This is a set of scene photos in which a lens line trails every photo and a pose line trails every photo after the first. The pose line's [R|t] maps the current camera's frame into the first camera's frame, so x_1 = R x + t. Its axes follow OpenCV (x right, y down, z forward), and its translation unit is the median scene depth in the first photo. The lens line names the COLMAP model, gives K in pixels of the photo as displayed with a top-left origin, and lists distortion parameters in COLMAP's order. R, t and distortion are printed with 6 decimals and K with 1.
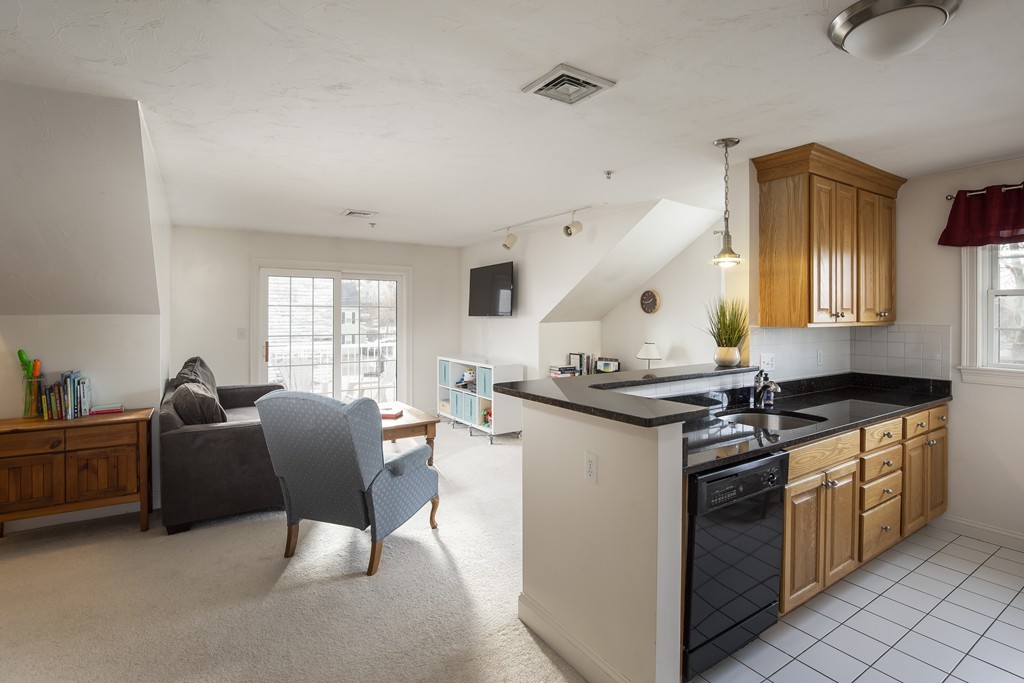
lens RADIAL K [[506.2, 0, 514.4], [0, 506.2, 314.7], [0, 0, 1]] dist [-0.020592, -0.000054]
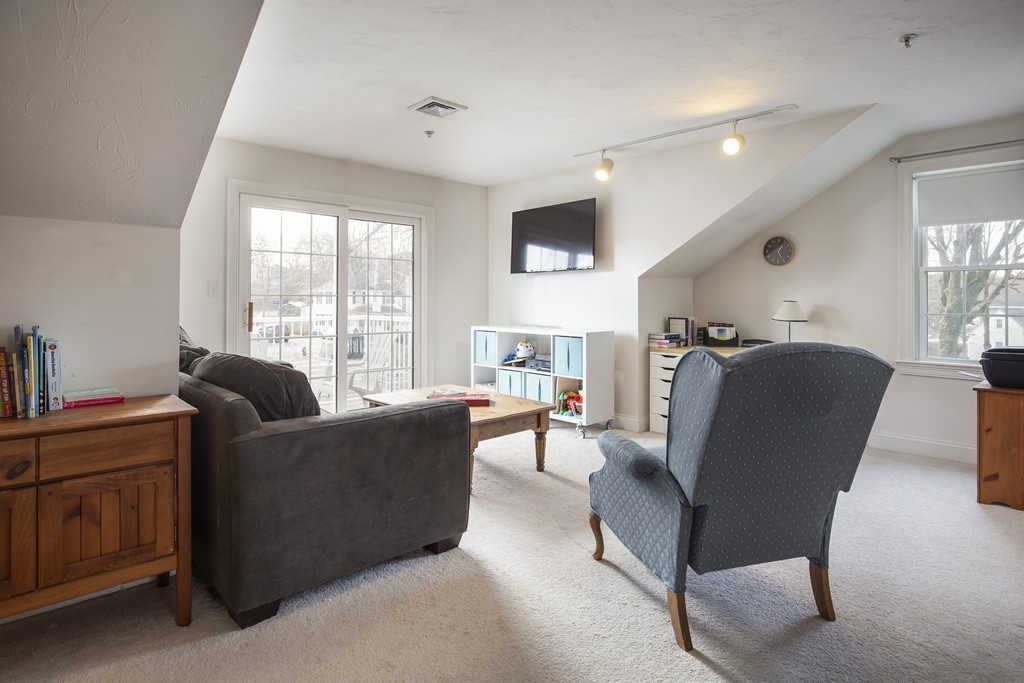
lens RADIAL K [[556.9, 0, 510.0], [0, 556.9, 294.0], [0, 0, 1]] dist [-0.018007, -0.000009]
pose [[0.984524, 0.005167, 0.175175, -0.301023], [-0.003784, 0.999959, -0.008228, 0.051151], [-0.175210, 0.007438, 0.984503, 0.215098]]
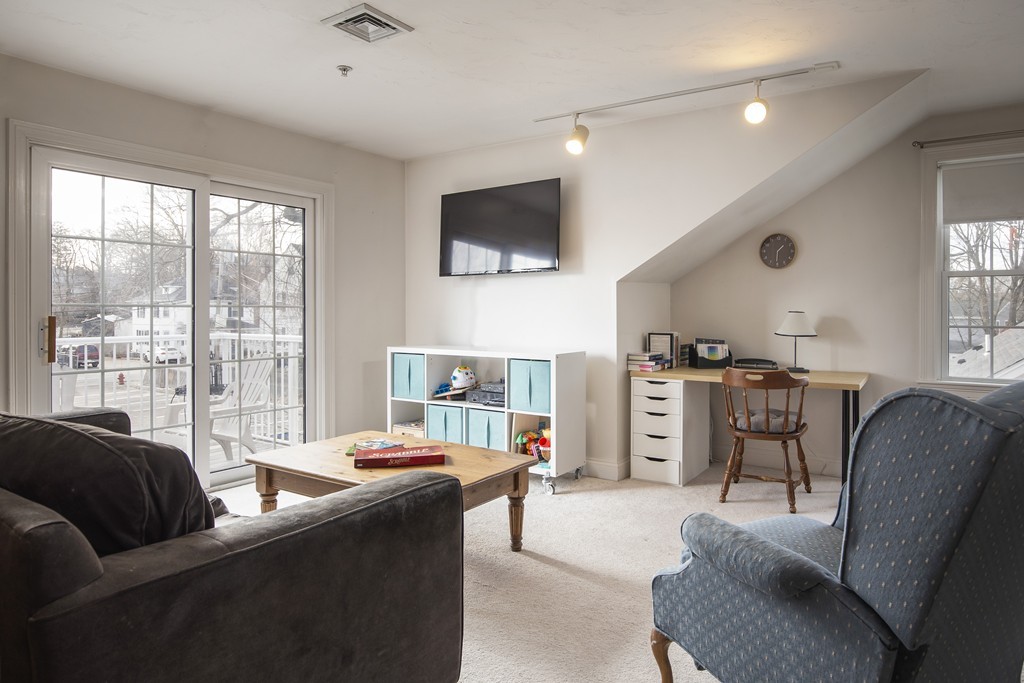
lens RADIAL K [[641.9, 0, 534.7], [0, 641.9, 312.0], [0, 0, 1]] dist [-0.019055, -0.000443]
pose [[0.920941, -0.000053, 0.389701, -0.347160], [-0.001268, 0.999994, 0.003131, 0.051594], [-0.389699, -0.003377, 0.920936, 0.357135]]
